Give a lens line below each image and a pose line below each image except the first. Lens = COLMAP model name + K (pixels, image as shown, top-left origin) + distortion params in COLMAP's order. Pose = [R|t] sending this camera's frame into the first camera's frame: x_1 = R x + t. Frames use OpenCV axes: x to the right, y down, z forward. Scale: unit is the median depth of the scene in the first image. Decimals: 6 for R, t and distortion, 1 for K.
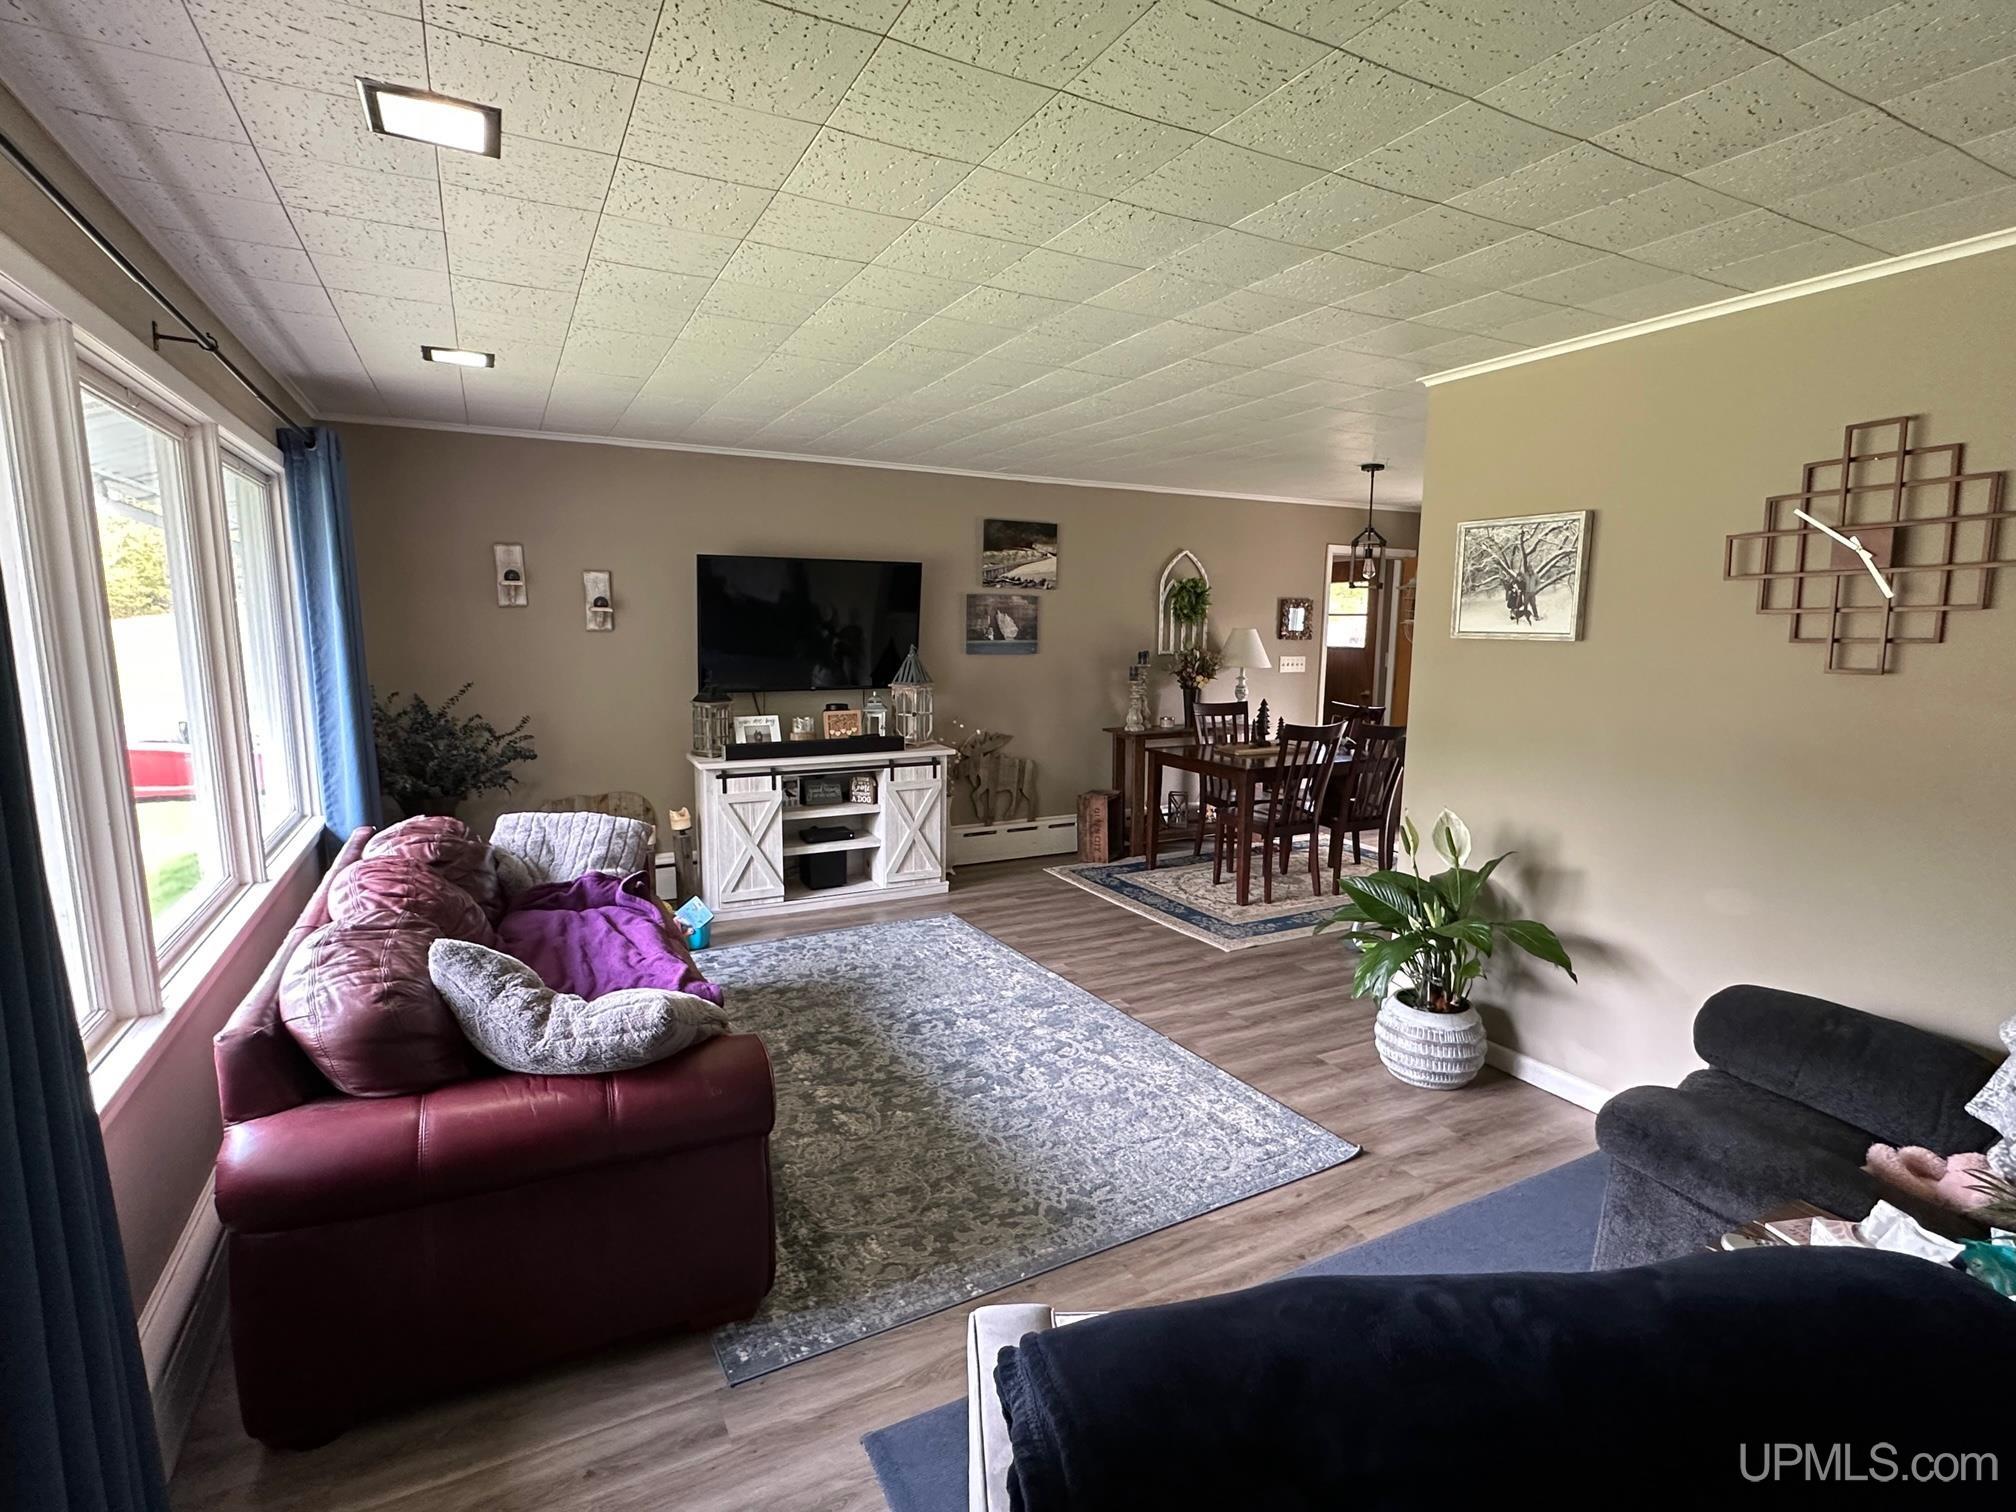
lens RADIAL K [[993.1, 0, 1009.8], [0, 993.1, 757.1], [0, 0, 1]] dist [-0.005304, -0.000940]
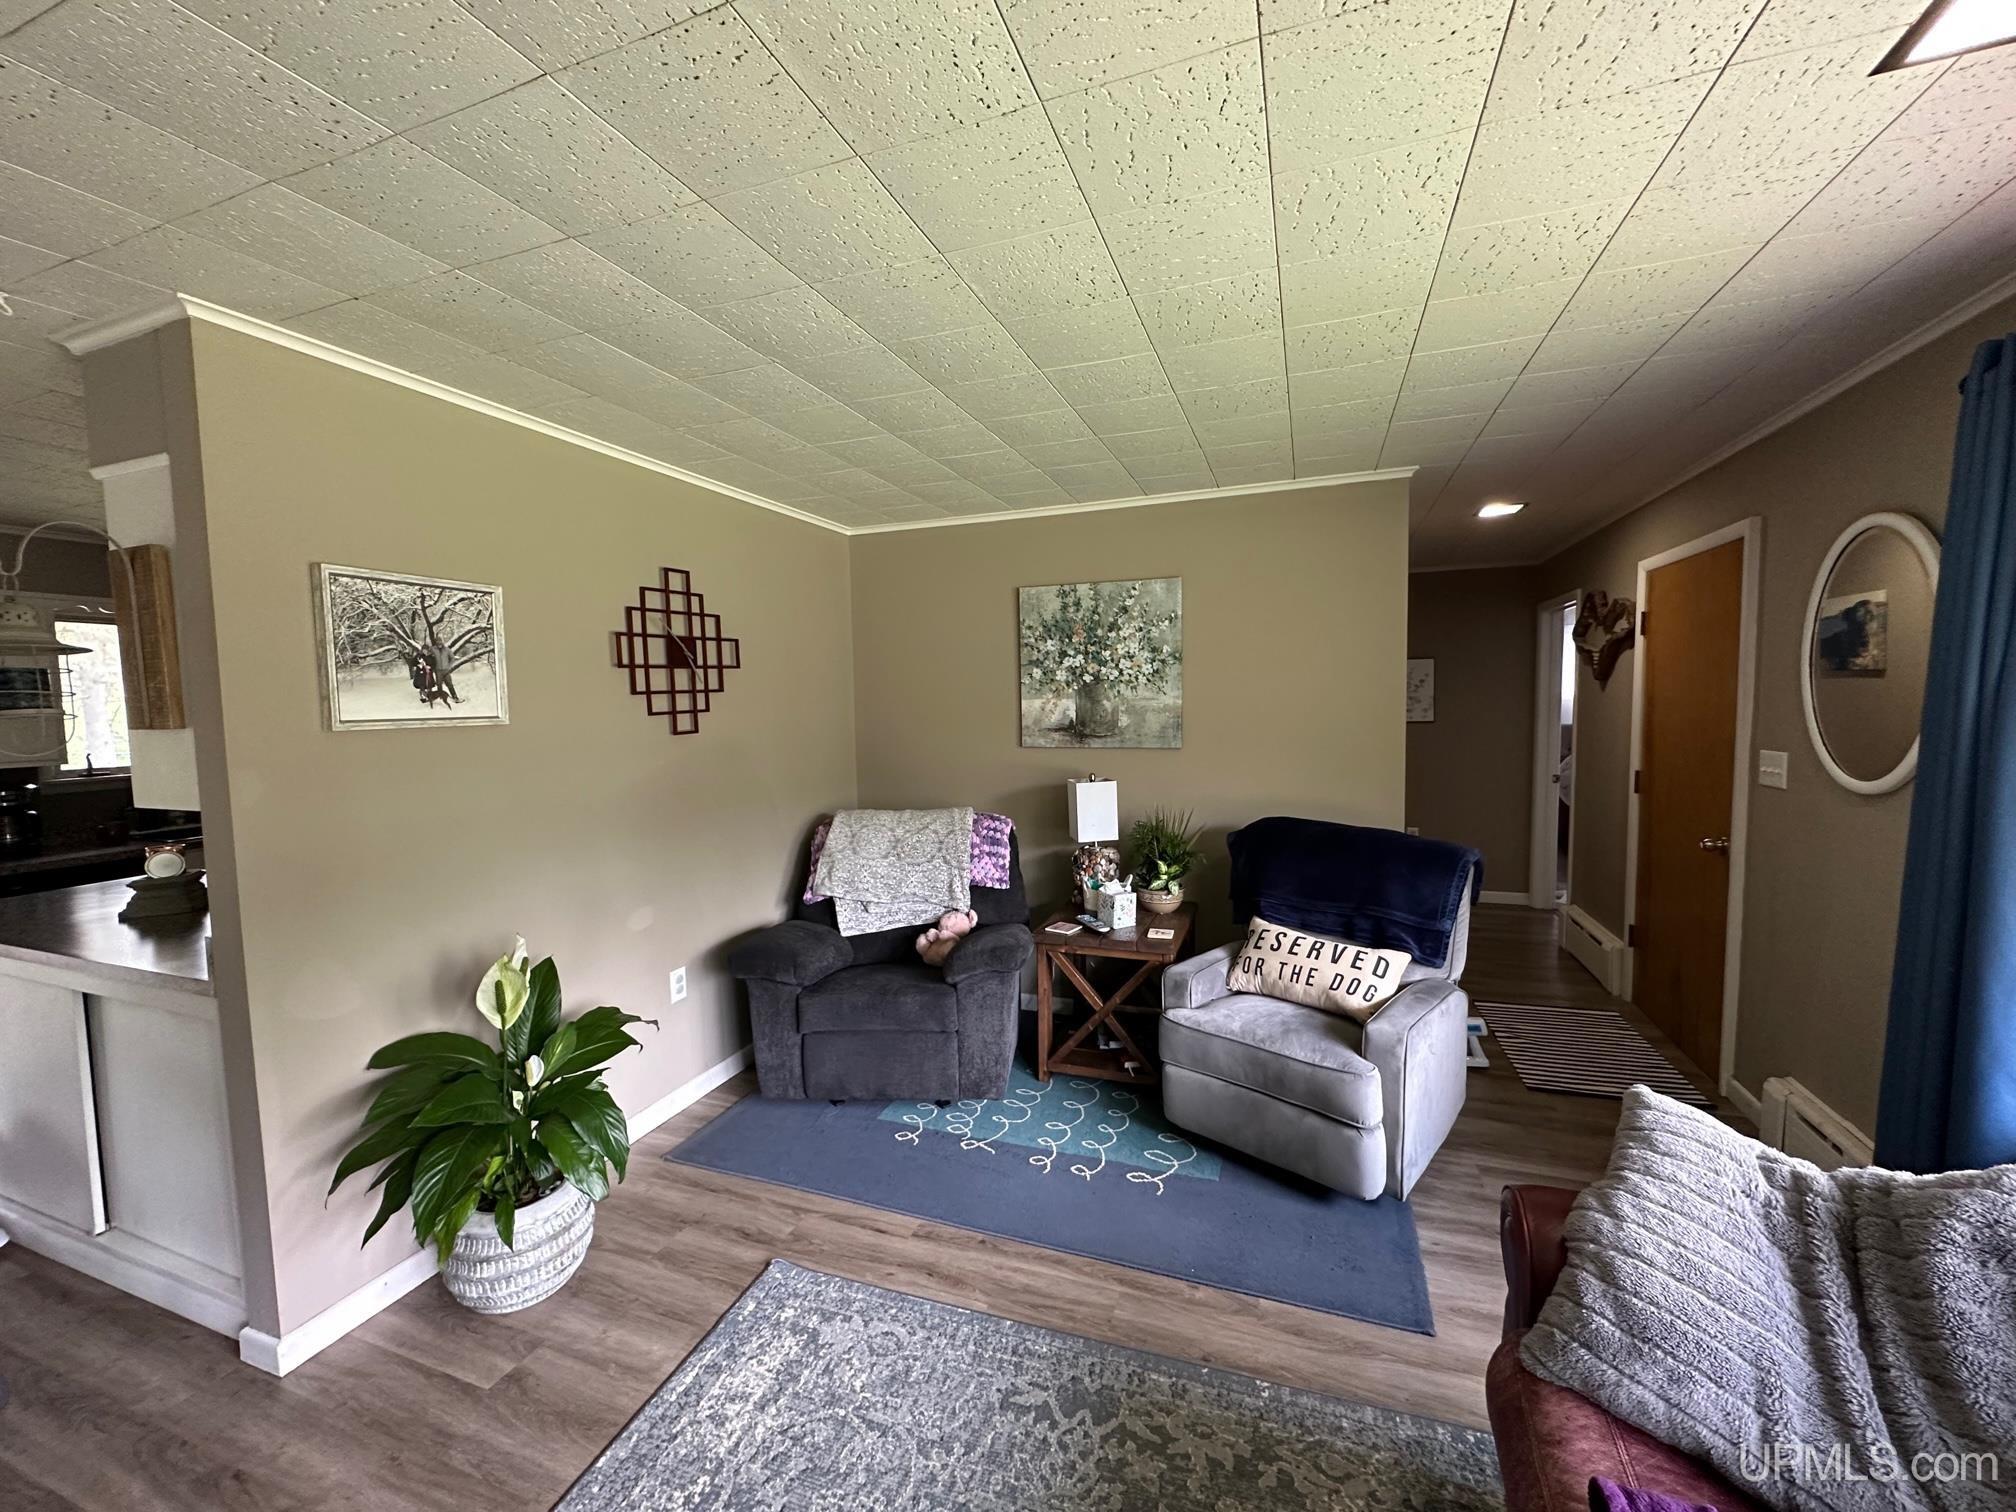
lens RADIAL K [[802.9, 0, 1004.5], [0, 802.9, 757.4], [0, 0, 1]] dist [-0.000702, 0.000479]
pose [[-0.661228, -0.049312, 0.748563, -0.245884], [0.117844, 0.978621, 0.168562, -0.126551], [-0.740872, 0.199672, -0.641280, 0.912480]]
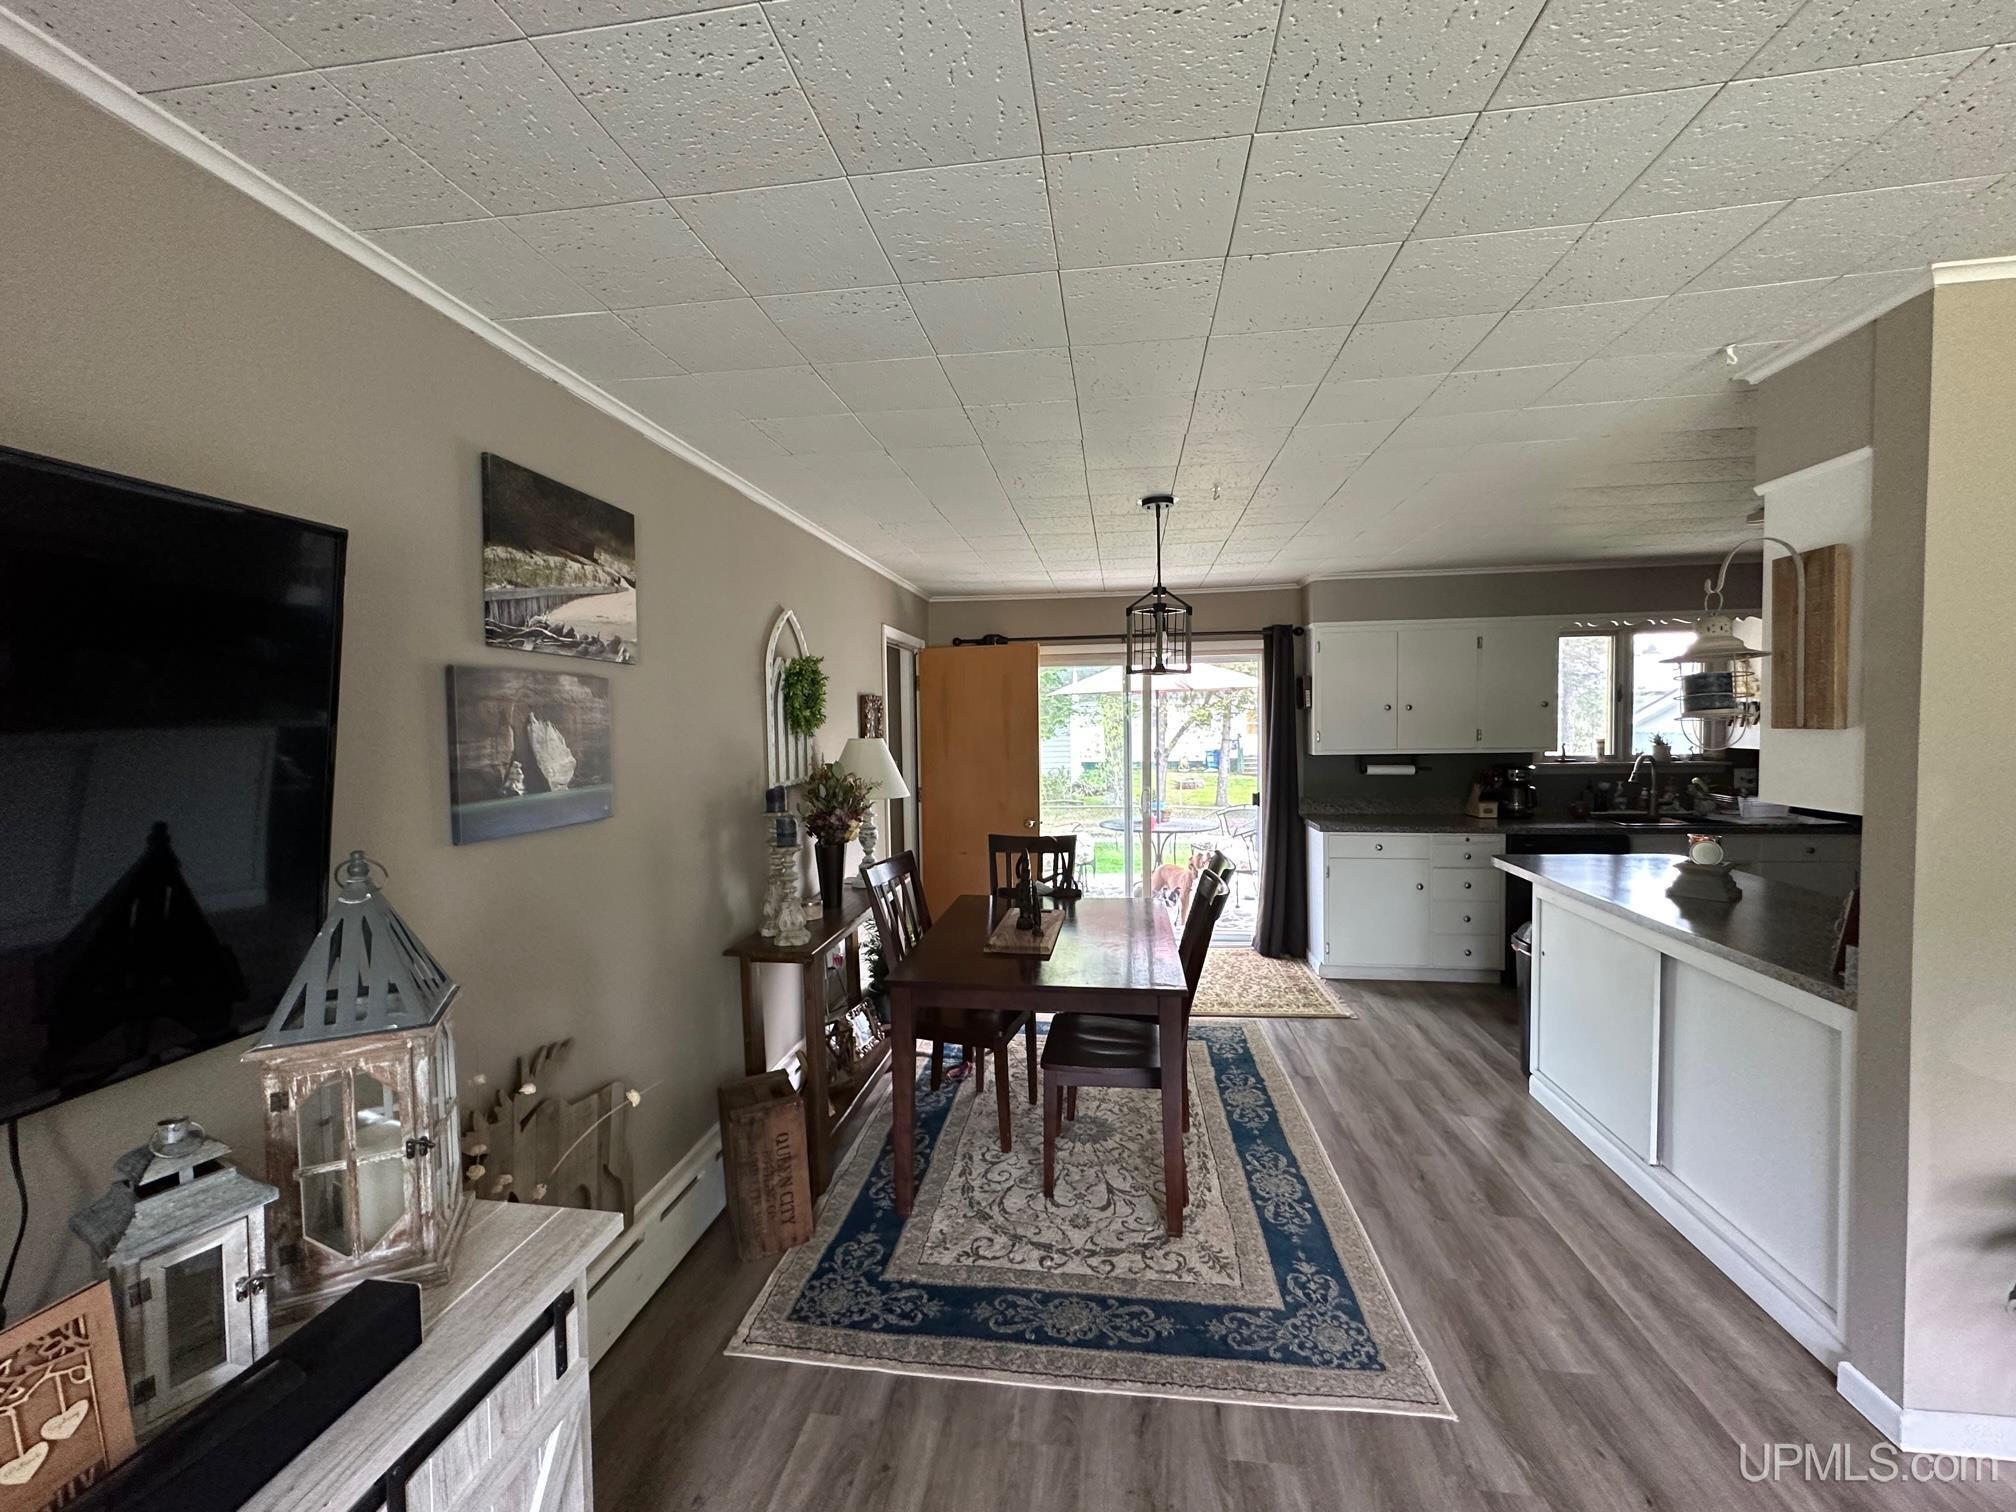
lens RADIAL K [[802.9, 0, 1008.0], [0, 802.9, 756.2], [0, 0, 1]] dist [-0.000702, 0.000479]
pose [[0.586130, -0.055039, 0.808346, -0.230100], [0.135213, 0.990344, -0.030612, -0.155815], [-0.798855, 0.127241, 0.587912, 1.079825]]
